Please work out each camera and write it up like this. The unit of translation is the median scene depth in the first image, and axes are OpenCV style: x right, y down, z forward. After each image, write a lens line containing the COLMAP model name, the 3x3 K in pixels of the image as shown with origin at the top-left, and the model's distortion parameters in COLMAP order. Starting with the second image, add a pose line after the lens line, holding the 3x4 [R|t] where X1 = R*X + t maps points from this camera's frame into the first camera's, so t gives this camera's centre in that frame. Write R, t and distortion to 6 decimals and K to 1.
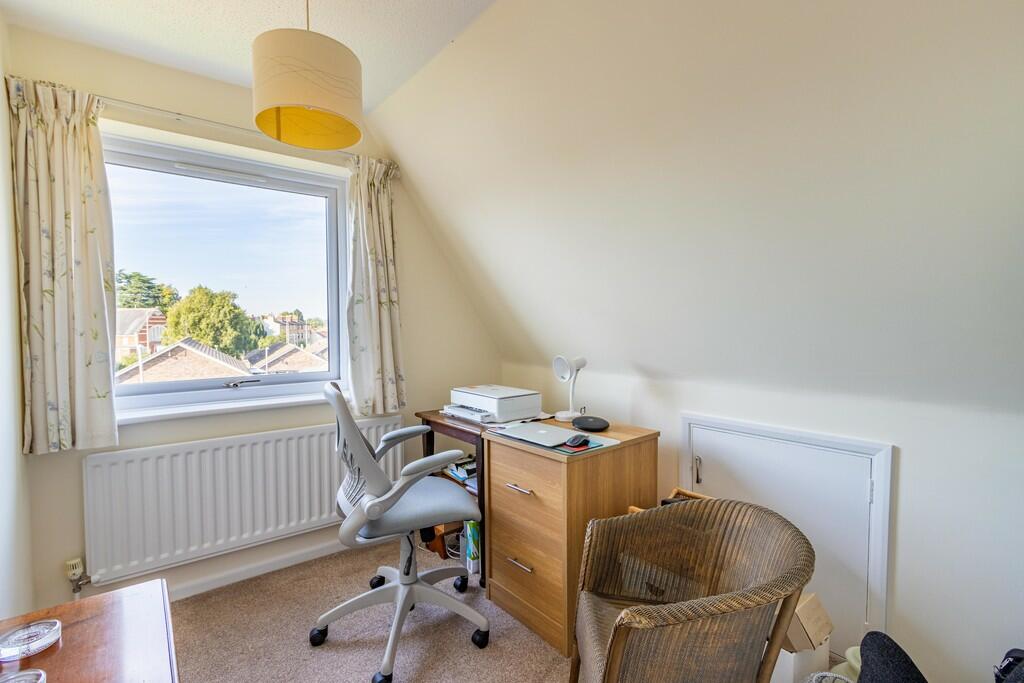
lens RADIAL K [[483.9, 0, 503.2], [0, 483.9, 341.5], [0, 0, 1]] dist [0.001015, 0.000427]
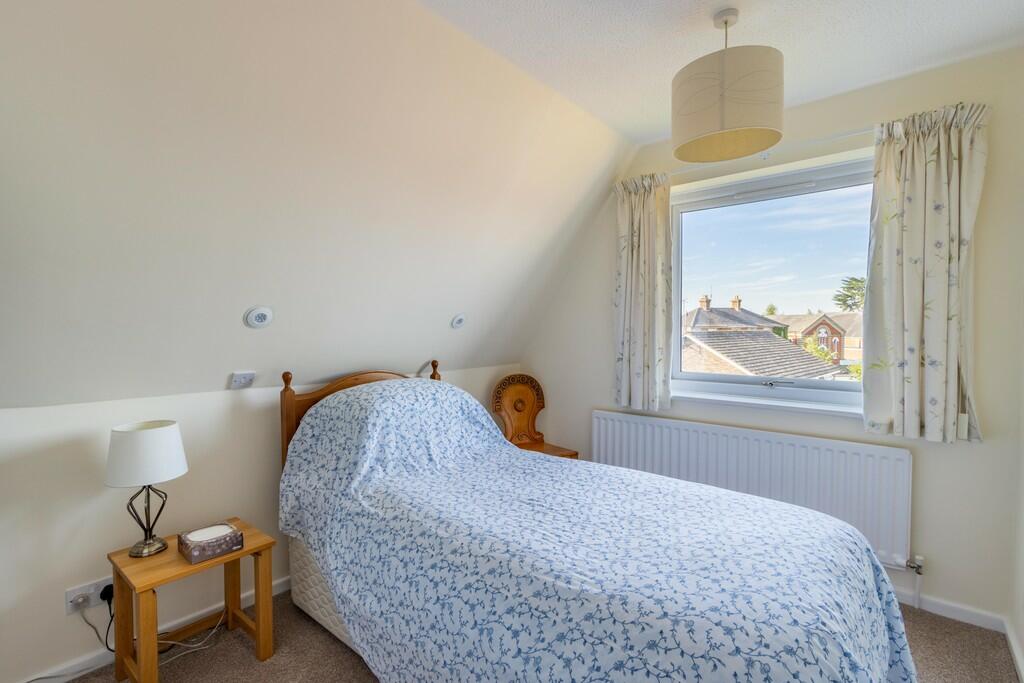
lens RADIAL K [[483.9, 0, 503.2], [0, 483.9, 341.5], [0, 0, 1]] dist [0.001015, 0.000427]
pose [[0.166077, 0.027141, -0.985739, 0.447656], [-0.035902, 0.999125, 0.021461, -0.008009], [0.985459, 0.031825, 0.166906, 0.239829]]
